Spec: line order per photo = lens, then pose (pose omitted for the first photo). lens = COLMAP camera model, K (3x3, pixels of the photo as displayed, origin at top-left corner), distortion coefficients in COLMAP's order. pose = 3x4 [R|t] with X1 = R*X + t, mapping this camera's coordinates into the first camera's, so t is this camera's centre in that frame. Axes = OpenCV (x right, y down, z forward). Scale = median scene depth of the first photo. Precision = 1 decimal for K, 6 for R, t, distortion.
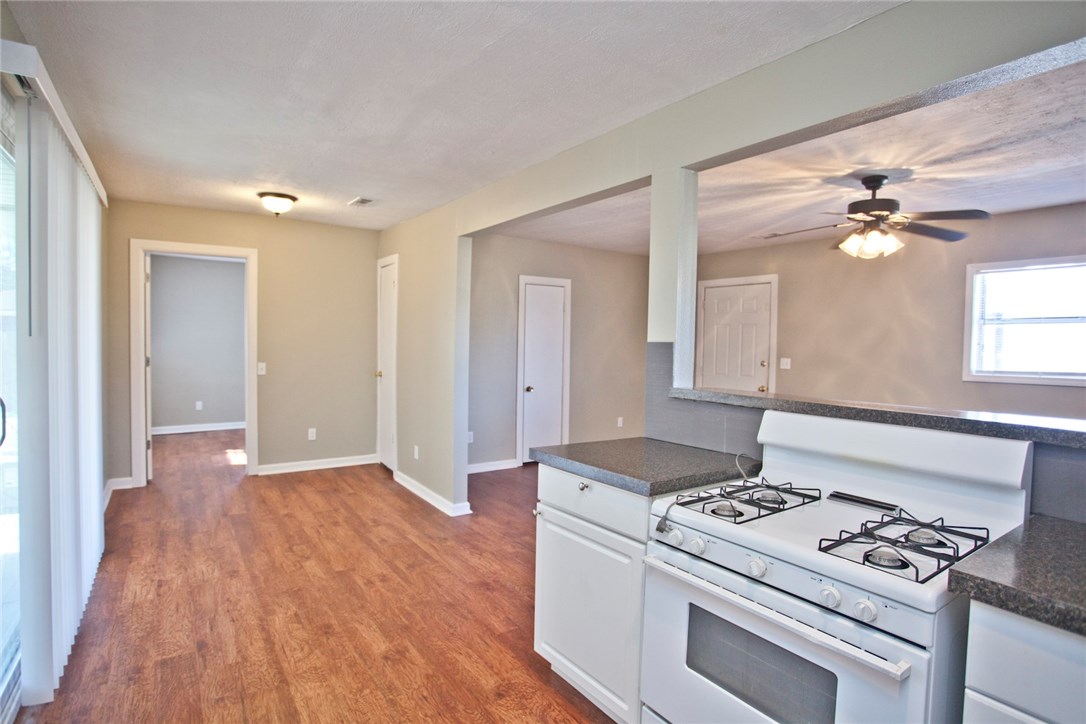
lens RADIAL K [[547.6, 0, 543.0], [0, 547.6, 362.0], [0, 0, 1]] dist [-0.084031, 0.037100]
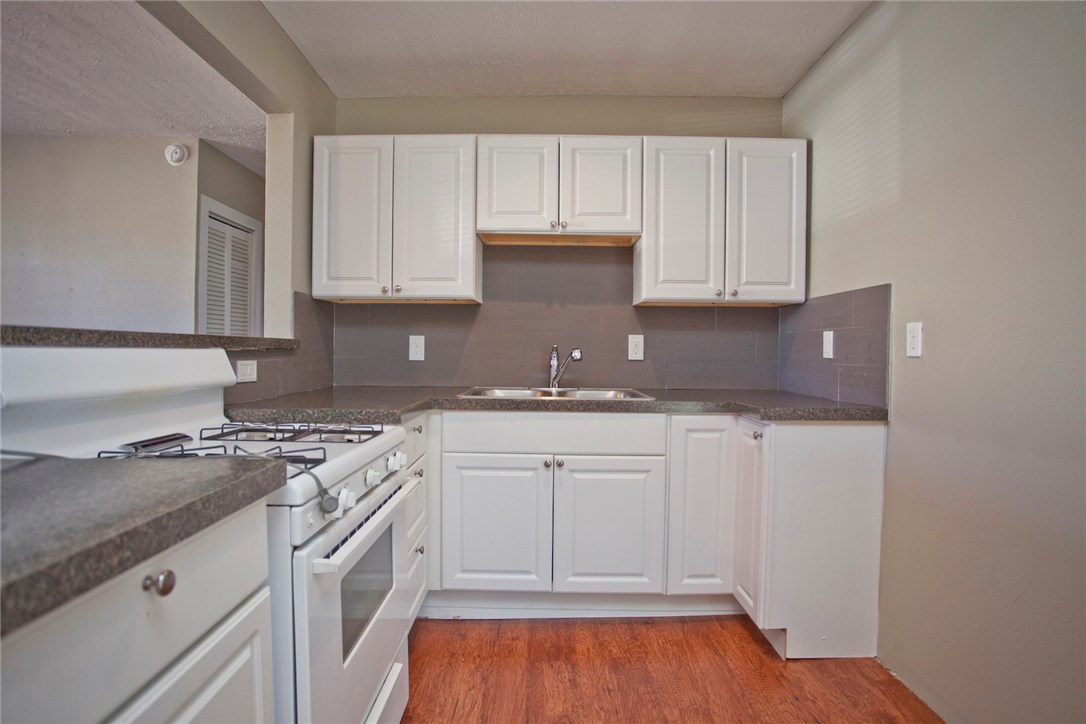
lens RADIAL K [[553.4, 0, 548.6], [0, 553.4, 361.2], [0, 0, 1]] dist [-0.082807, 0.043880]
pose [[-0.823923, -0.041031, 0.565214, -0.172967], [-0.008578, 0.998164, 0.059955, 0.040706], [-0.566636, 0.044550, -0.822763, 0.647227]]
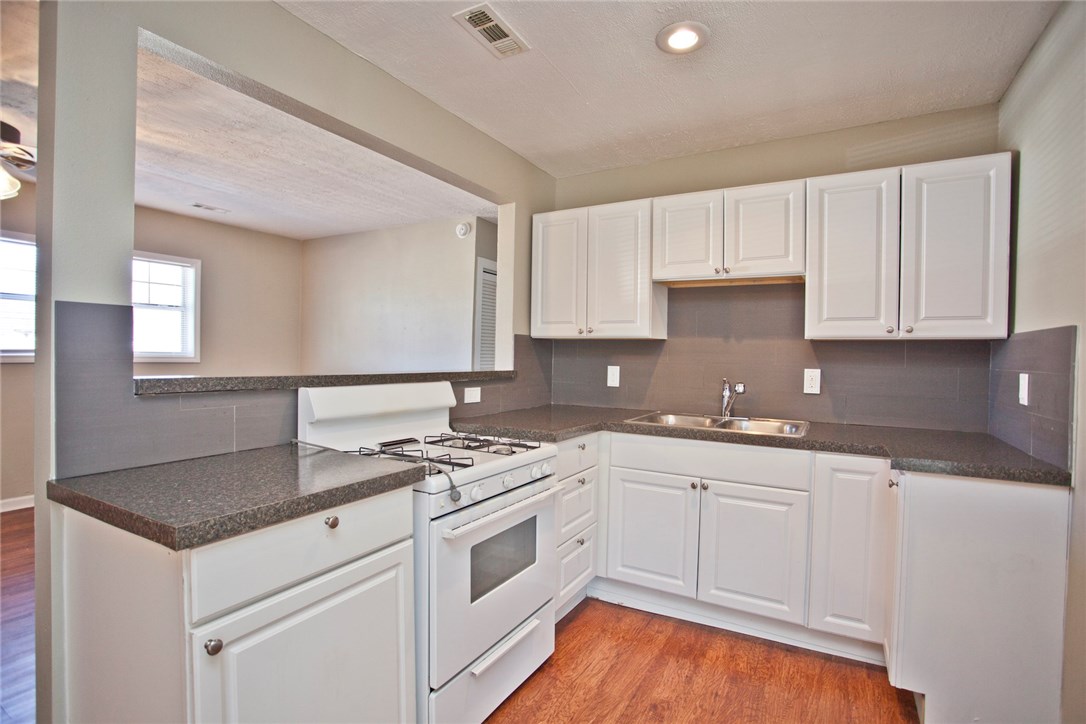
lens RADIAL K [[520.5, 0, 548.3], [0, 520.5, 362.0], [0, 0, 1]] dist [-0.073965, 0.030073]
pose [[-0.430686, -0.041700, 0.901538, -0.346941], [0.001933, 0.998887, 0.047126, 0.000312], [-0.902500, 0.022039, -0.430126, 0.588594]]
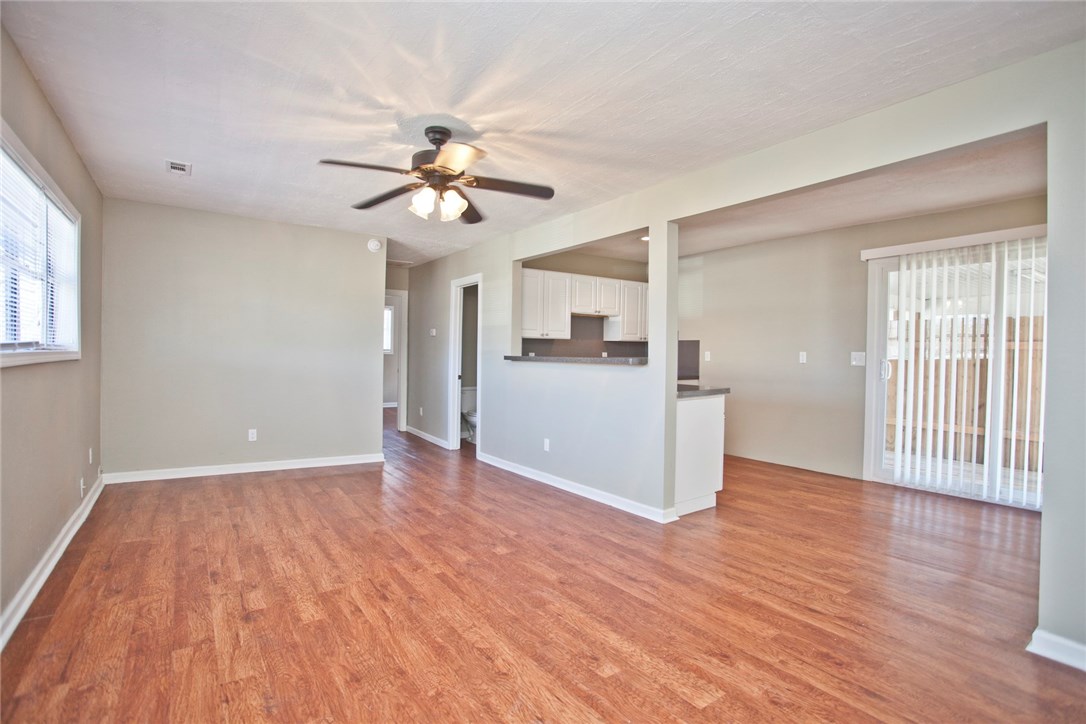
lens RADIAL K [[520.5, 0, 548.3], [0, 520.5, 362.0], [0, 0, 1]] dist [-0.073965, 0.030073]
pose [[-0.999409, -0.031759, -0.013151, 0.444974], [-0.032389, 0.998182, 0.050828, -0.008674], [0.011513, 0.051224, -0.998621, 1.897451]]
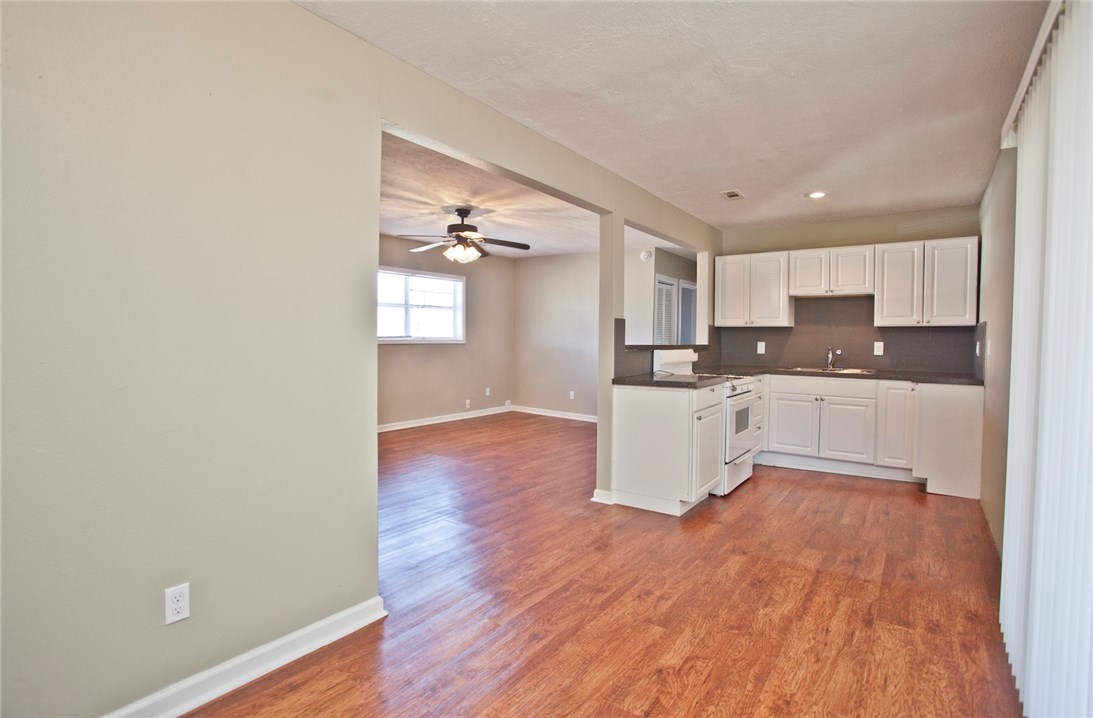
lens RADIAL K [[530.8, 0, 547.3], [0, 530.8, 353.5], [0, 0, 1]] dist [-0.075061, 0.034710]
pose [[-0.327341, -0.052728, 0.943434, -0.920781], [0.015726, 0.998000, 0.061235, -0.024980], [-0.944775, 0.034881, -0.325857, 1.287270]]
